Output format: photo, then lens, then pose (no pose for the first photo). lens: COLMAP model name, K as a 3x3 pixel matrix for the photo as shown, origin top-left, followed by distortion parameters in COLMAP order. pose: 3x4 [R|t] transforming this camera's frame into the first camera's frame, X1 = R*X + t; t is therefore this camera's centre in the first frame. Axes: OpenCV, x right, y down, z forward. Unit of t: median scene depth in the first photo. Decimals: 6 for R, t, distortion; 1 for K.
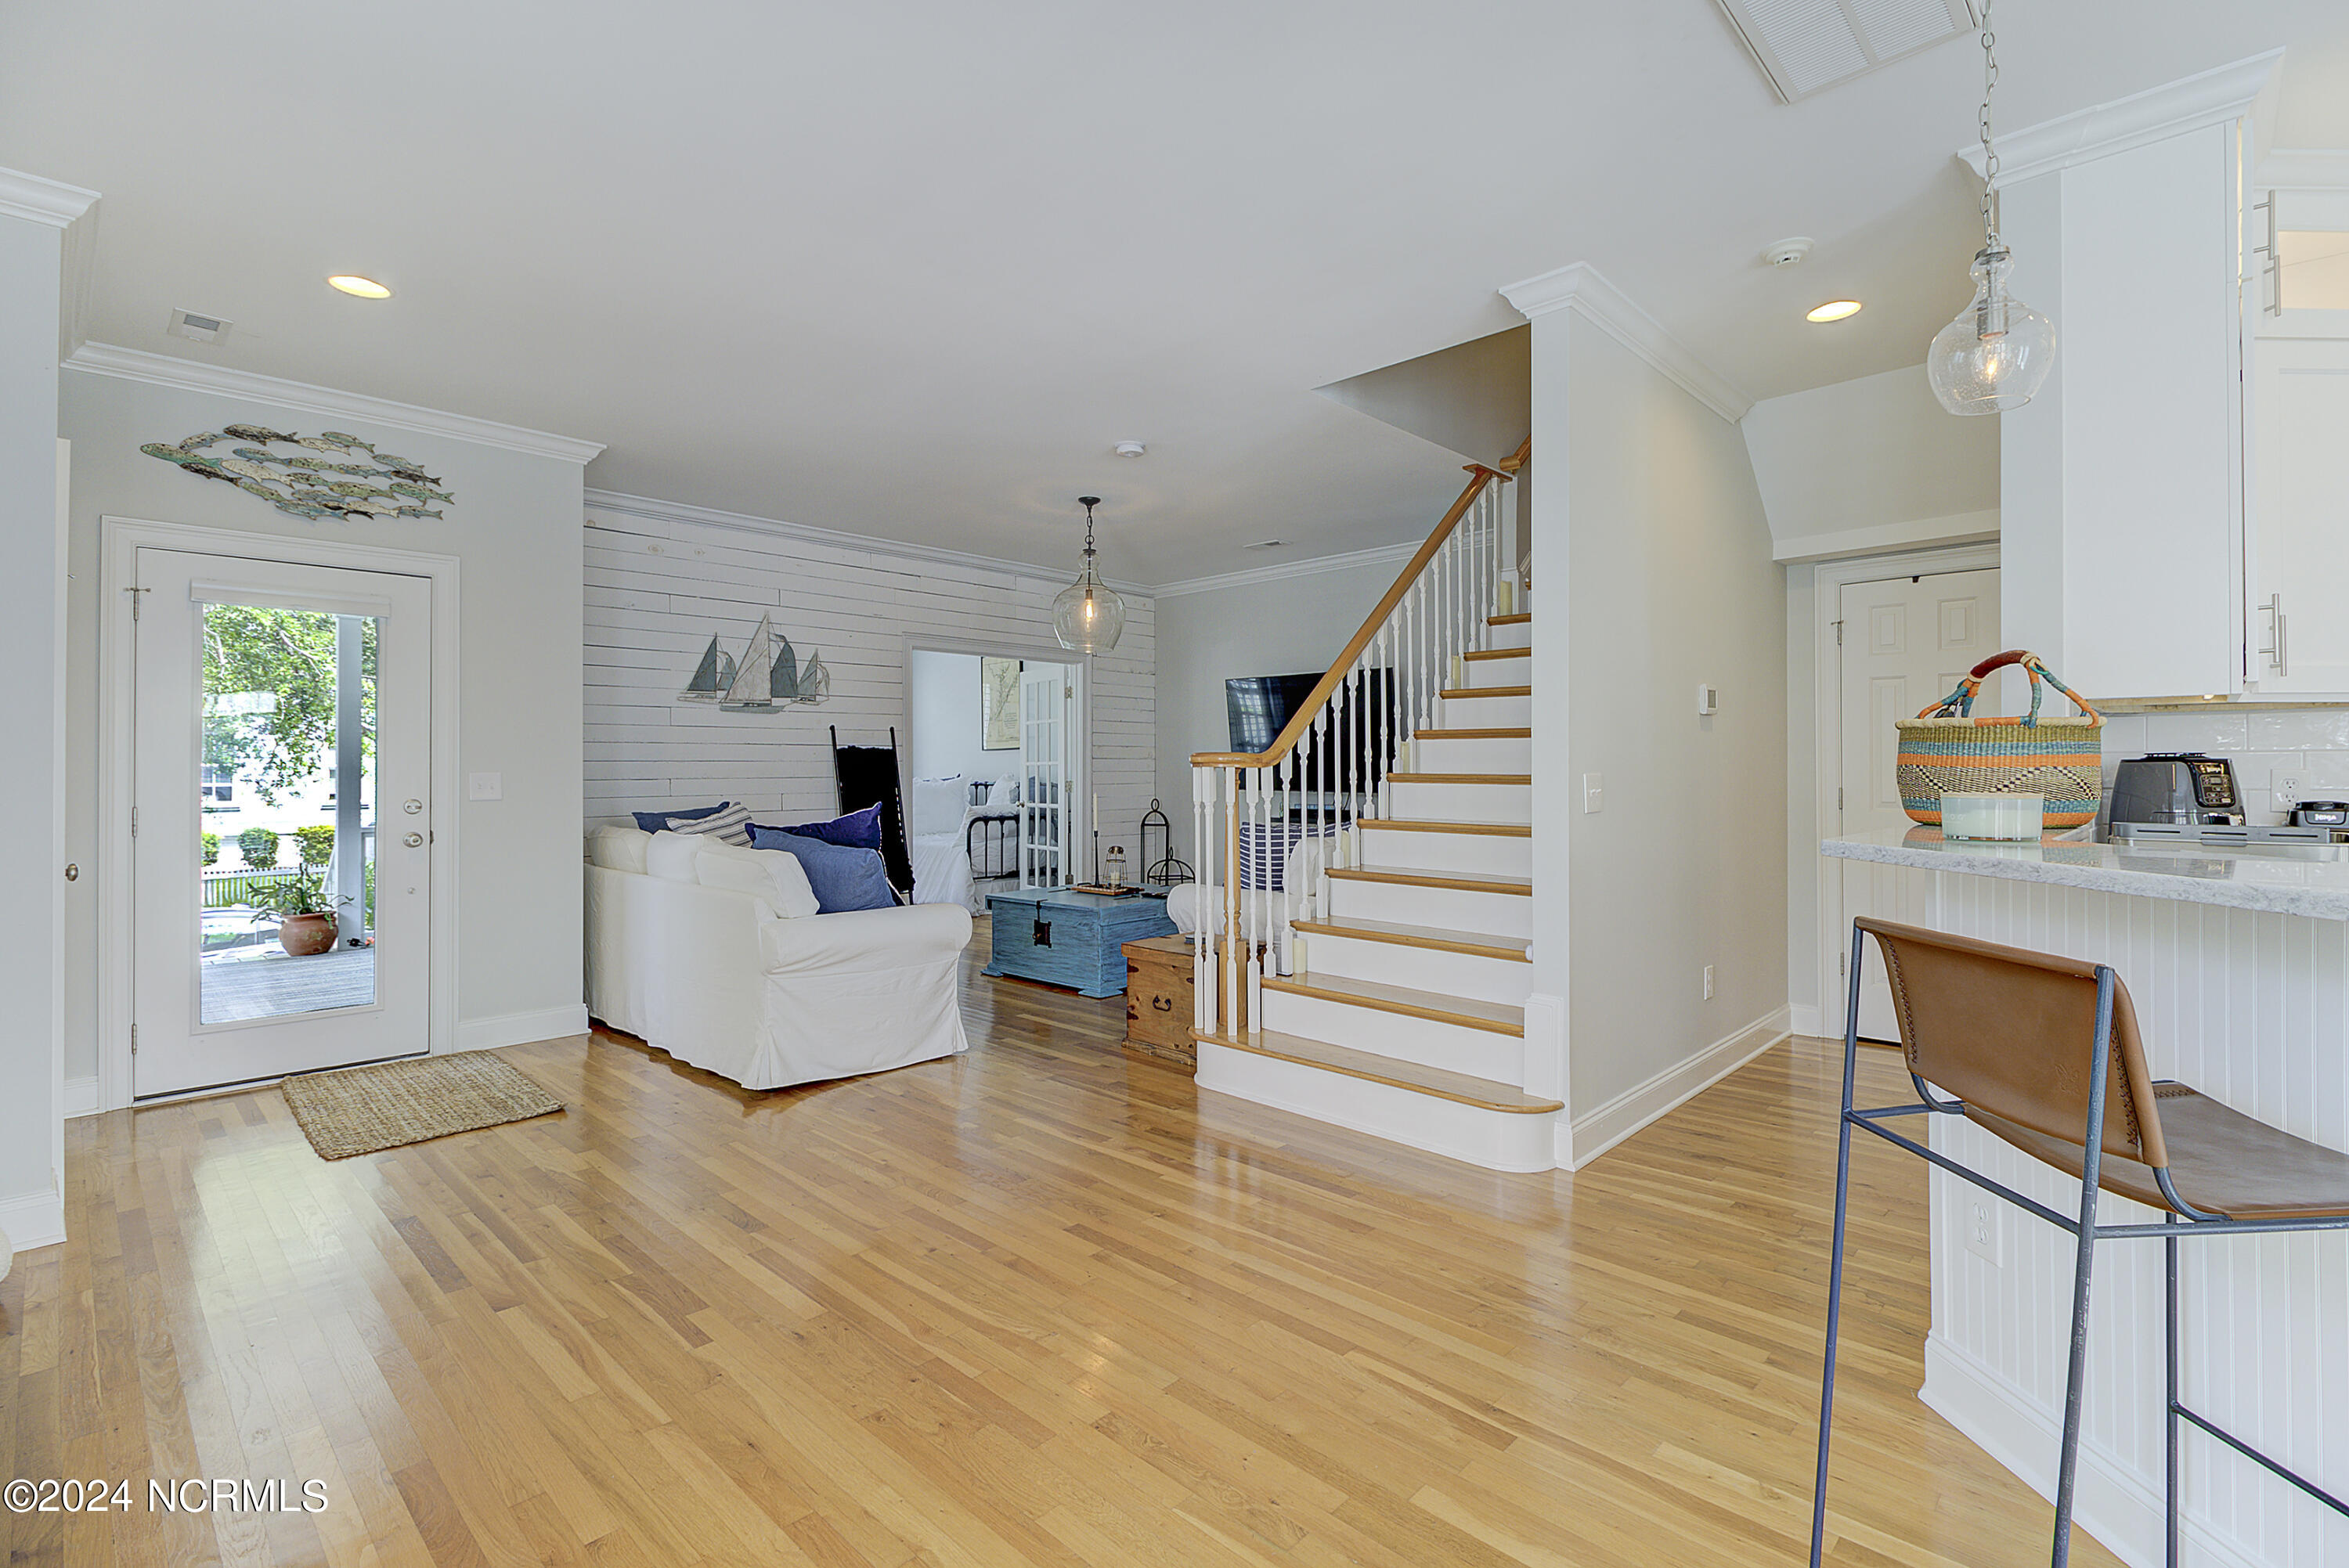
lens RADIAL K [[1066.6, 0, 1176.8], [0, 1066.6, 760.1], [0, 0, 1]] dist [0.001879, -0.000664]
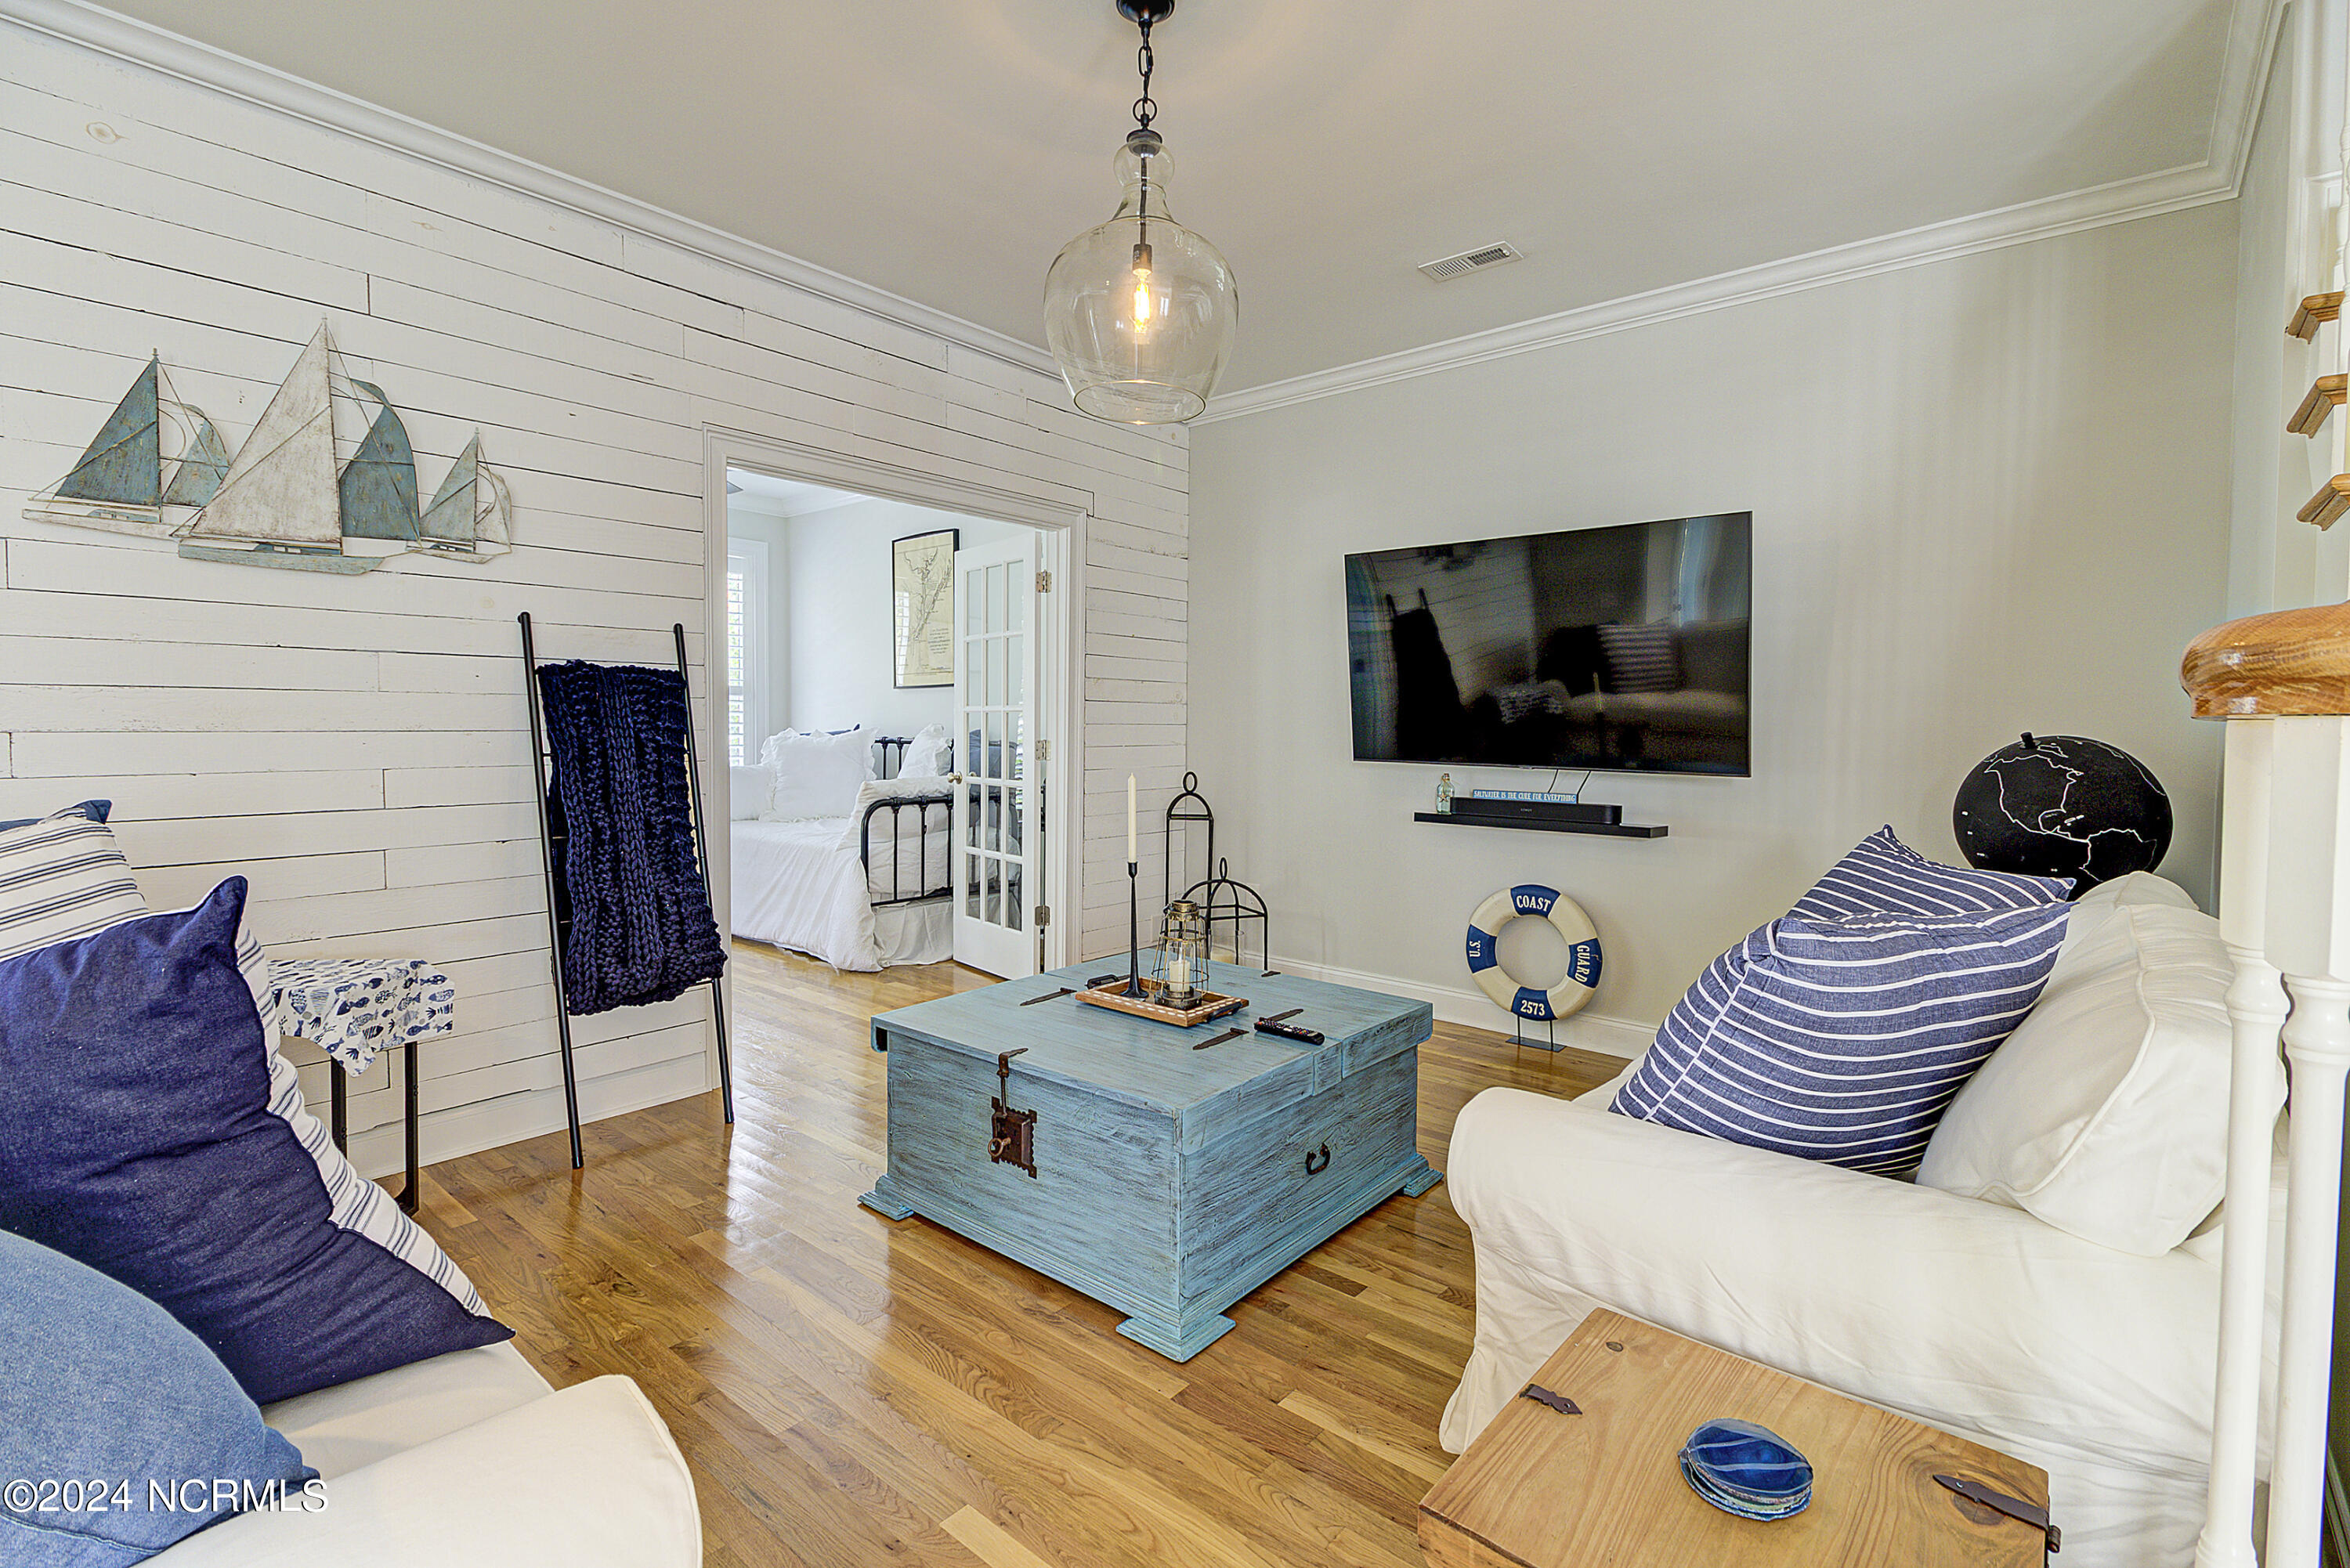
lens RADIAL K [[1067.1, 0, 1177.3], [0, 1067.1, 760.1], [0, 0, 1]] dist [0.001879, -0.000664]
pose [[0.998060, 0.009480, 0.061533, -0.065037], [-0.012232, 0.998934, 0.044507, 0.004274], [-0.061046, -0.045174, 0.997112, 0.436456]]
